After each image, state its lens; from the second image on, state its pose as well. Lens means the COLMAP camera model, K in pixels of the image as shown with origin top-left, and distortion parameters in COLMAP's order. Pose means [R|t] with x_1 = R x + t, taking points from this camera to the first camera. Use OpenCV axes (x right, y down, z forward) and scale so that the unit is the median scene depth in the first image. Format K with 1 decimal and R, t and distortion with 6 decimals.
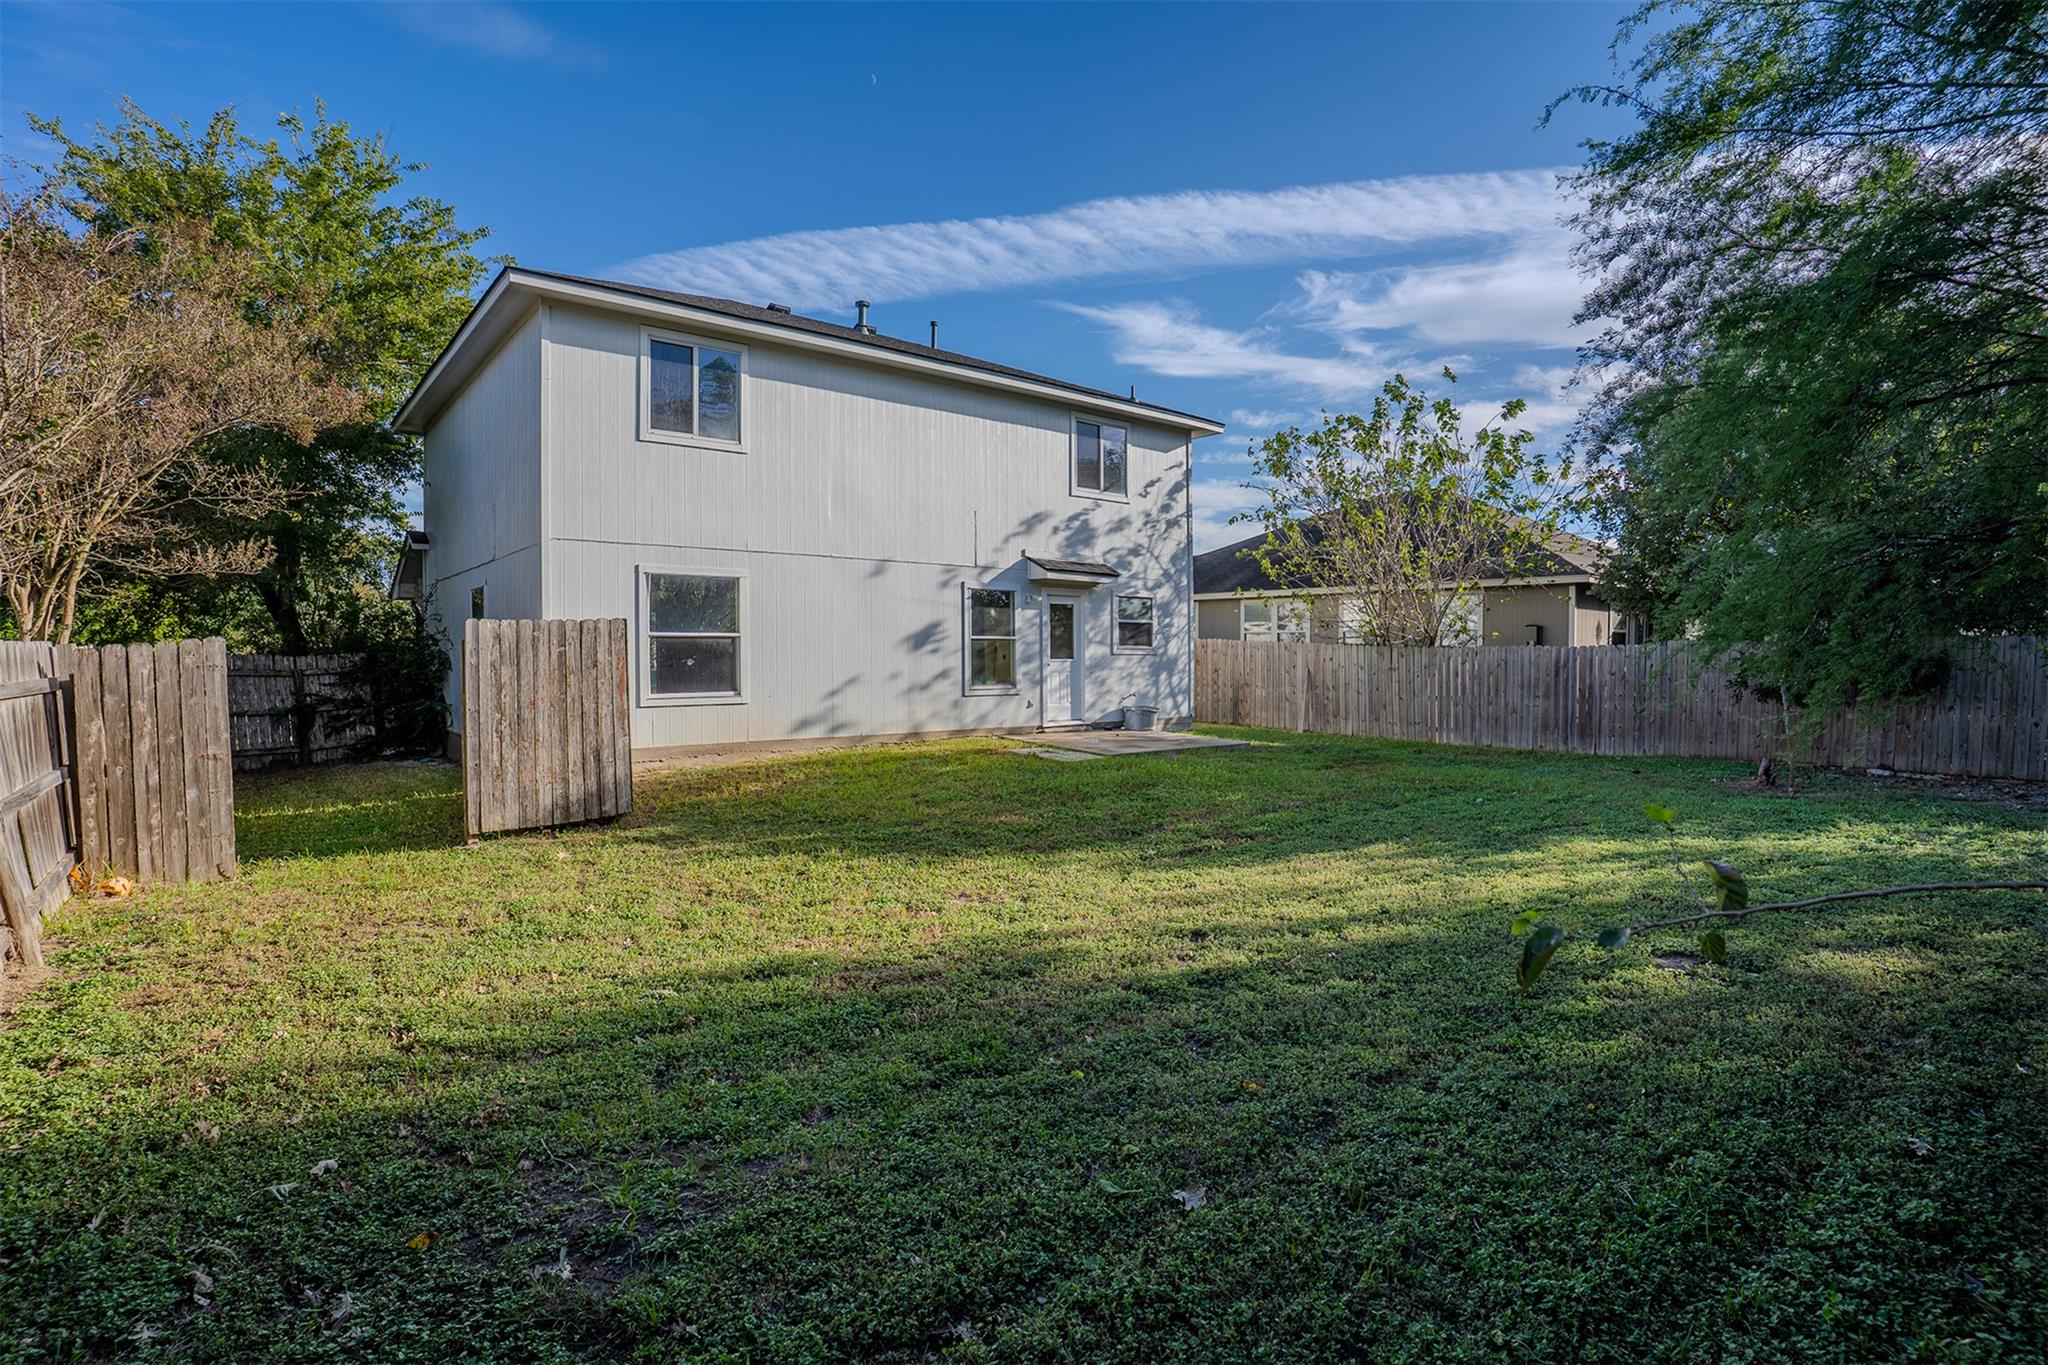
lens RADIAL K [[990.8, 0, 1027.0], [0, 990.8, 668.7], [0, 0, 1]] dist [-0.022877, 0.001956]
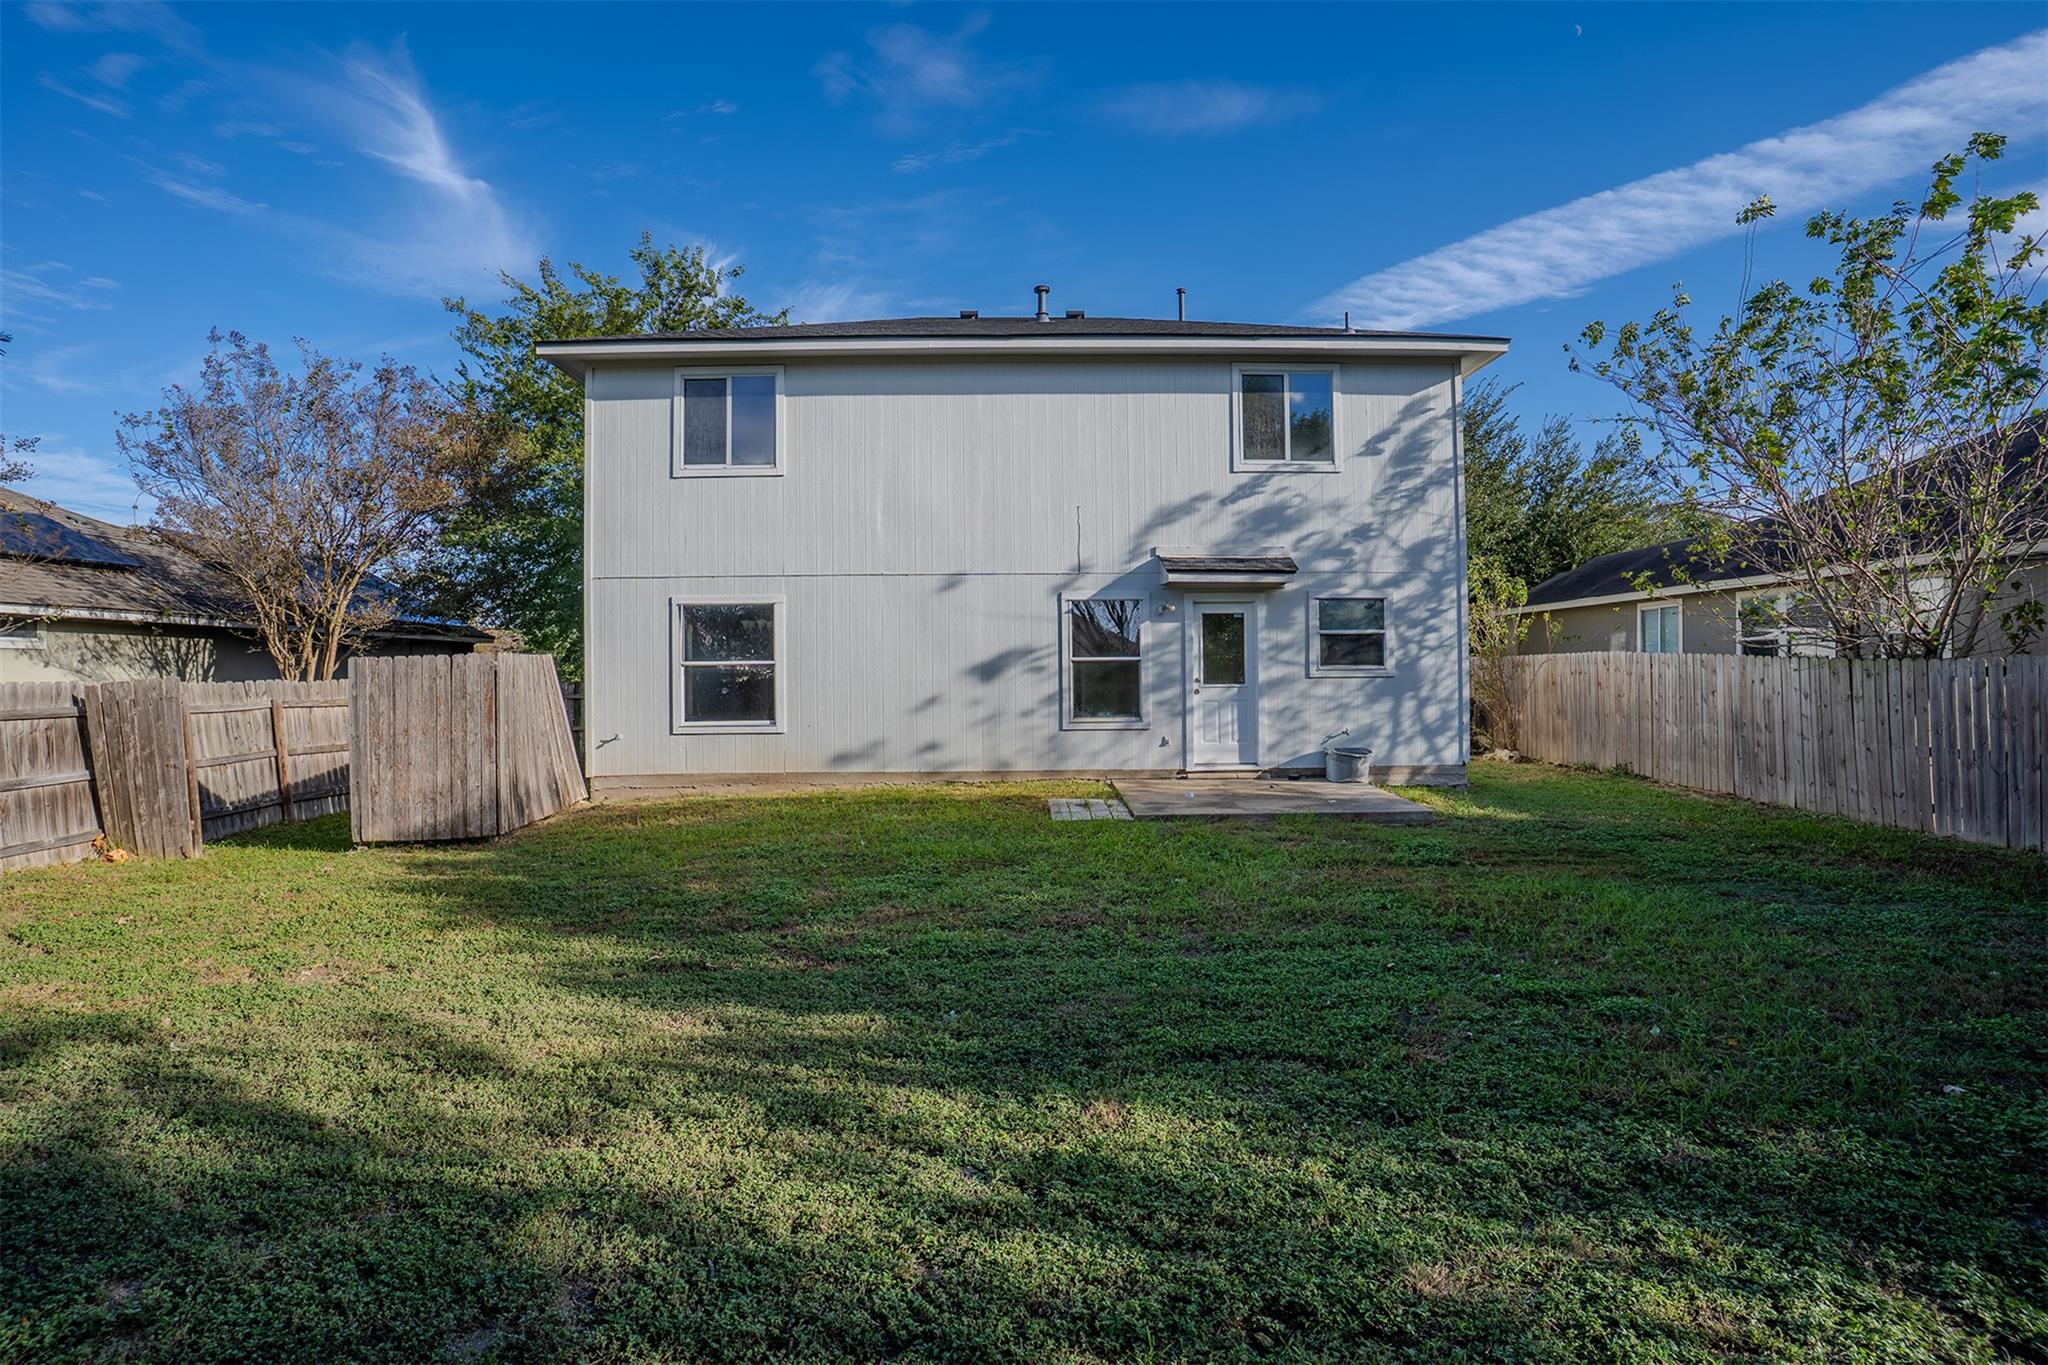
lens RADIAL K [[990.8, 0, 1023.6], [0, 990.8, 690.7], [0, 0, 1]] dist [-0.022877, 0.001956]
pose [[0.787862, -0.001299, -0.615851, 0.406031], [0.000671, 0.999999, -0.001251, -0.004277], [0.615852, 0.000572, 0.787862, 0.308207]]
